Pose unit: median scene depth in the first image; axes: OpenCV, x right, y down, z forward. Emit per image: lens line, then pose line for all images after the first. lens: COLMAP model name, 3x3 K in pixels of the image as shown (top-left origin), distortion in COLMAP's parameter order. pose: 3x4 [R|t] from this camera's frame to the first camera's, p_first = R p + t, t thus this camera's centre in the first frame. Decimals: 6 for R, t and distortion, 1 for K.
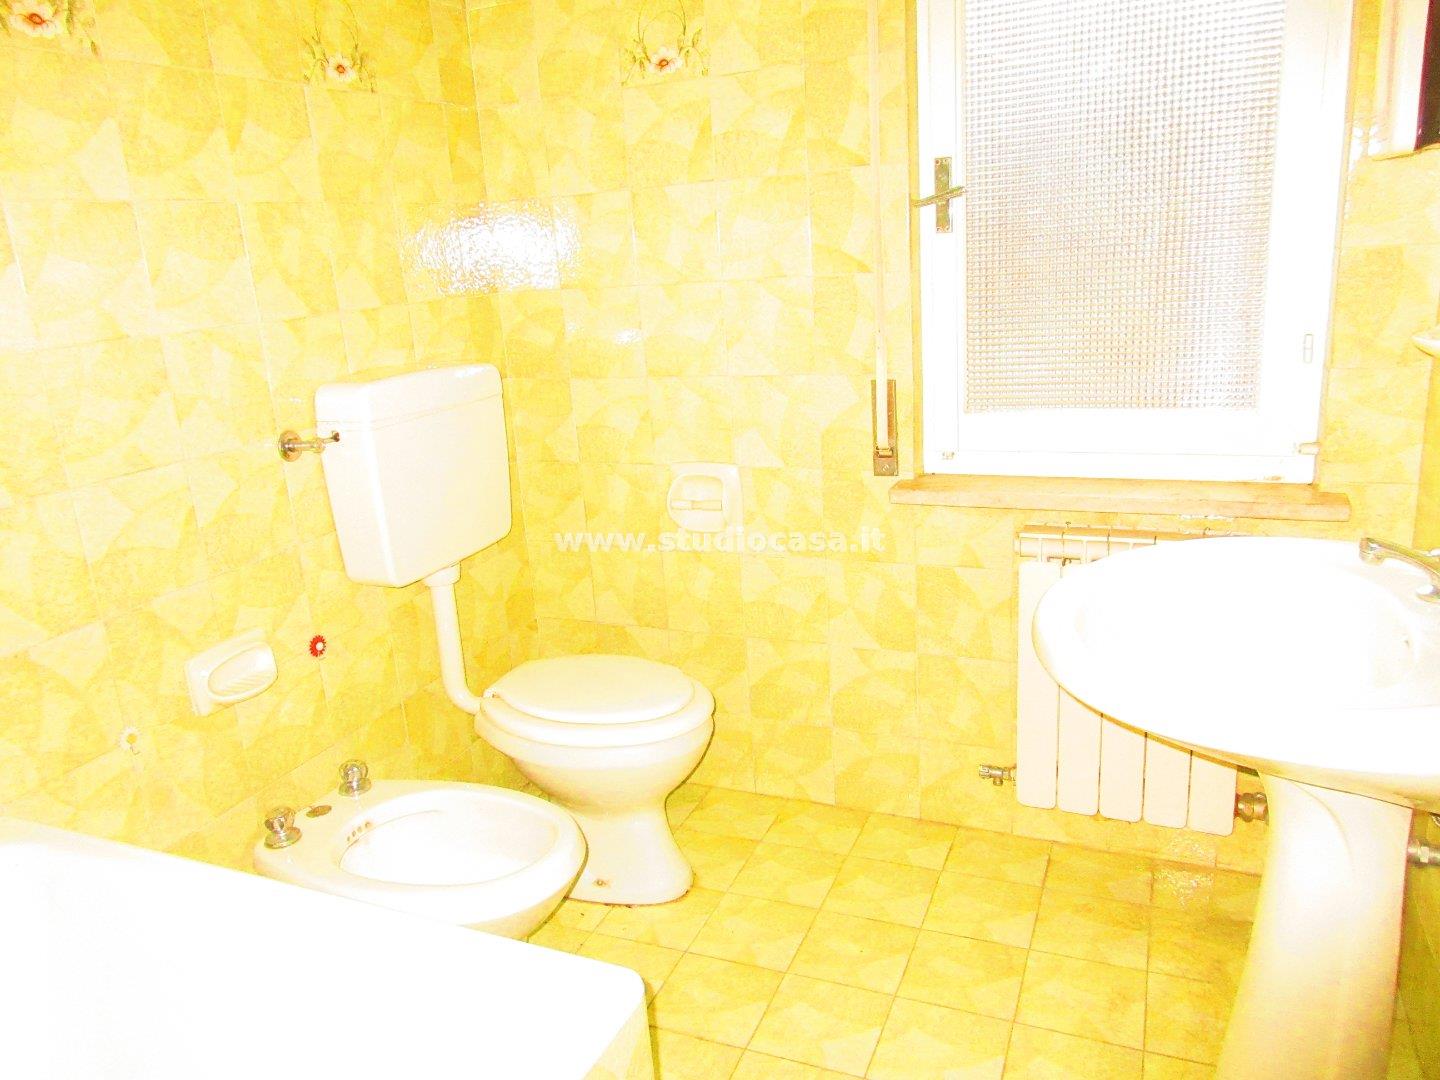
lens RADIAL K [[1062.1, 0, 717.8], [0, 1062.1, 539.0], [0, 0, 1]] dist [-0.005344, 0.002543]
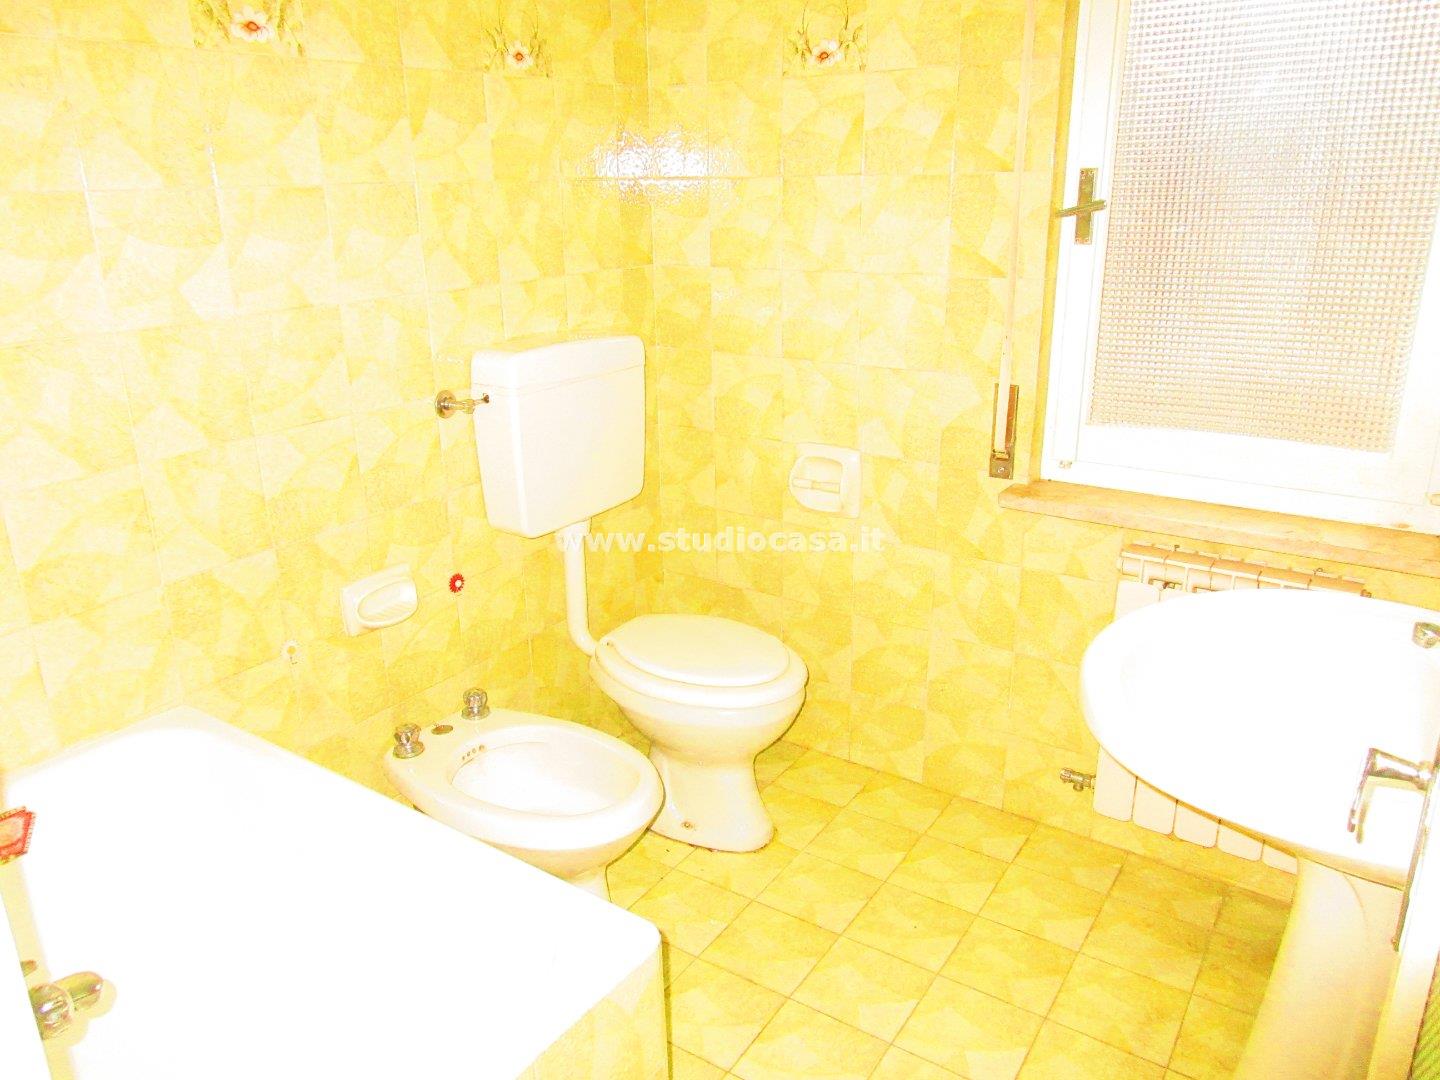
lens RADIAL K [[1062.1, 0, 722.1], [0, 1062.1, 538.7], [0, 0, 1]] dist [-0.005344, 0.002543]
pose [[0.980982, 0.108663, -0.160829, 0.071453], [-0.098033, 0.992529, 0.072638, -0.053159], [0.167520, -0.055490, 0.984306, -0.053518]]
